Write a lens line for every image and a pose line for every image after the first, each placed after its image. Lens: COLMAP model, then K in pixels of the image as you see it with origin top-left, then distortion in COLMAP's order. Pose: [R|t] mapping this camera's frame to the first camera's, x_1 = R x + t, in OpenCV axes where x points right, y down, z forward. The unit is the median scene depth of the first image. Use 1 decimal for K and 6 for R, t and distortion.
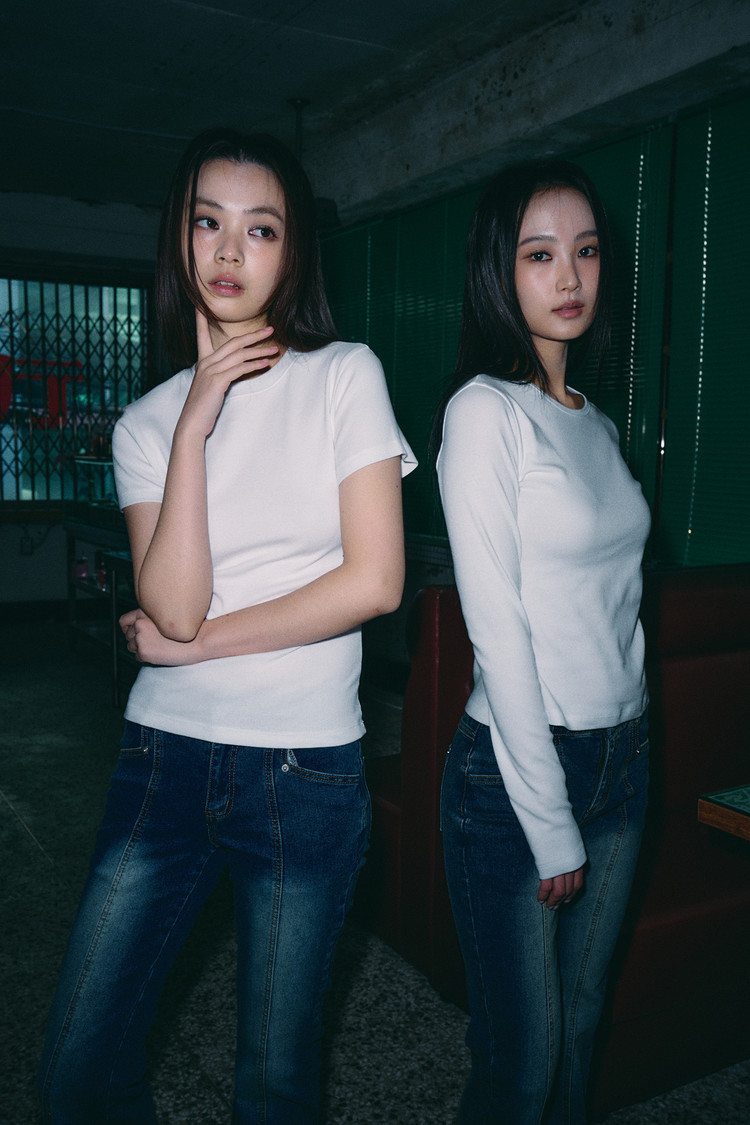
lens RADIAL K [[1056.4, 0, 381.0], [0, 1056.4, 549.4], [0, 0, 1]] dist [0.001119, 0.024134]
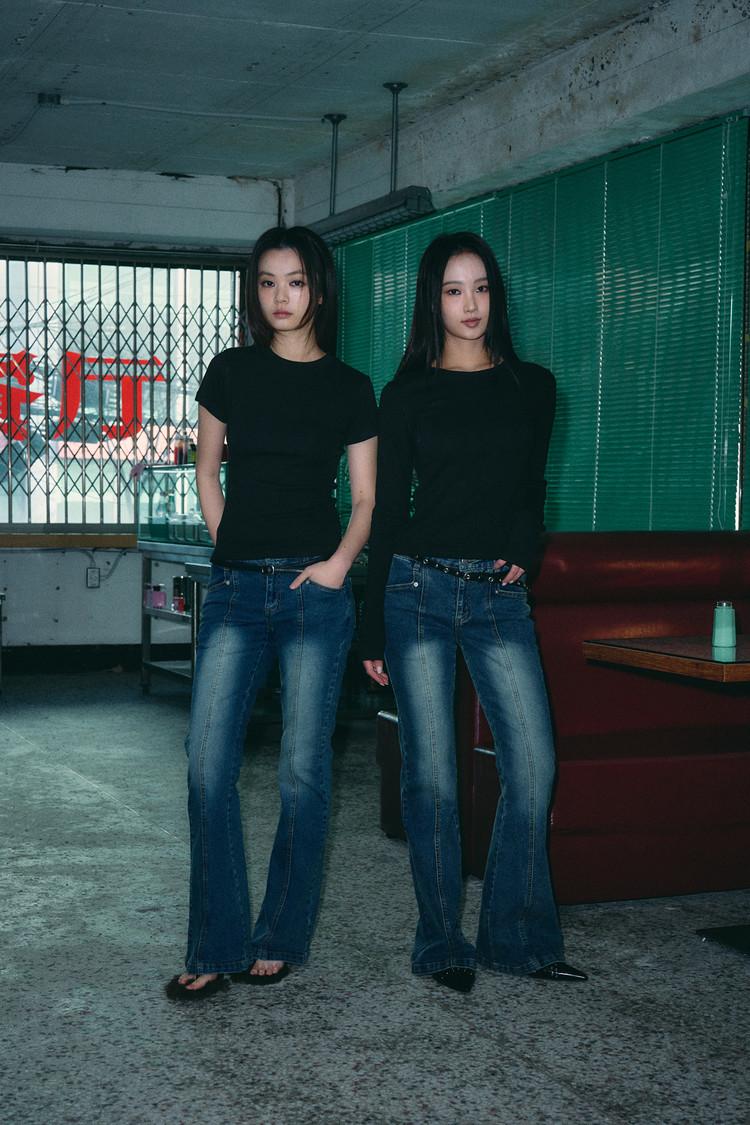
lens RADIAL K [[1904.1, 0, 375.0], [0, 1904.1, 562.5], [0, 0, 1]] dist [-0.047935, -0.169240]
pose [[0.989055, 0.000742, -0.147549, 0.204486], [-0.010547, 0.997785, -0.065680, 0.154102], [0.147173, 0.066517, 0.986872, -0.862323]]
